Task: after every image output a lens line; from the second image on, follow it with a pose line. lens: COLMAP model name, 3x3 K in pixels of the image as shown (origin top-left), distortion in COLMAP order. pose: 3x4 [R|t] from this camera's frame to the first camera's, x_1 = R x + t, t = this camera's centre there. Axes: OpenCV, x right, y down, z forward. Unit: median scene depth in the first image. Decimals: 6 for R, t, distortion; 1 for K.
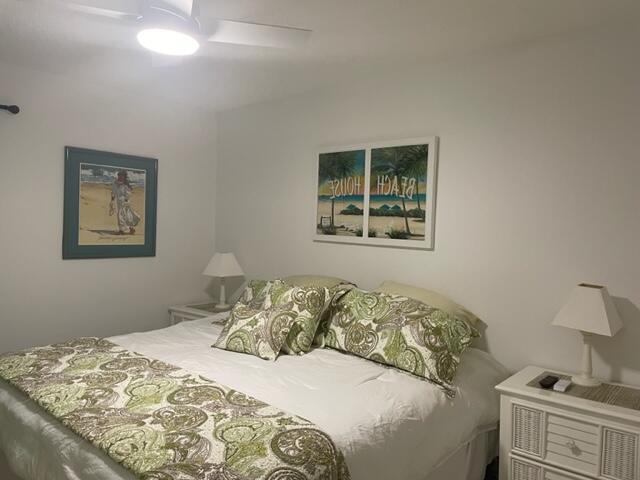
lens RADIAL K [[484.5, 0, 317.0], [0, 484.5, 234.2], [0, 0, 1]] dist [0.092700, -0.127874]
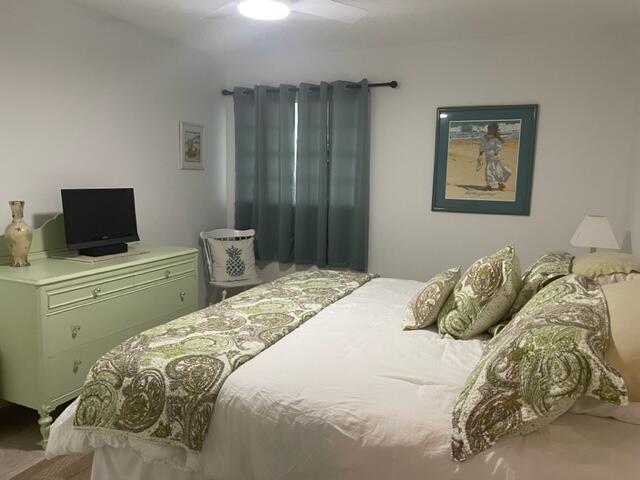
lens RADIAL K [[484.5, 0, 317.0], [0, 484.5, 234.2], [0, 0, 1]] dist [0.092700, -0.127874]
pose [[0.304538, 0.093724, -0.947878, 0.631197], [-0.029574, 0.995598, 0.088940, 0.016965], [0.952041, 0.000947, 0.305969, 0.554963]]
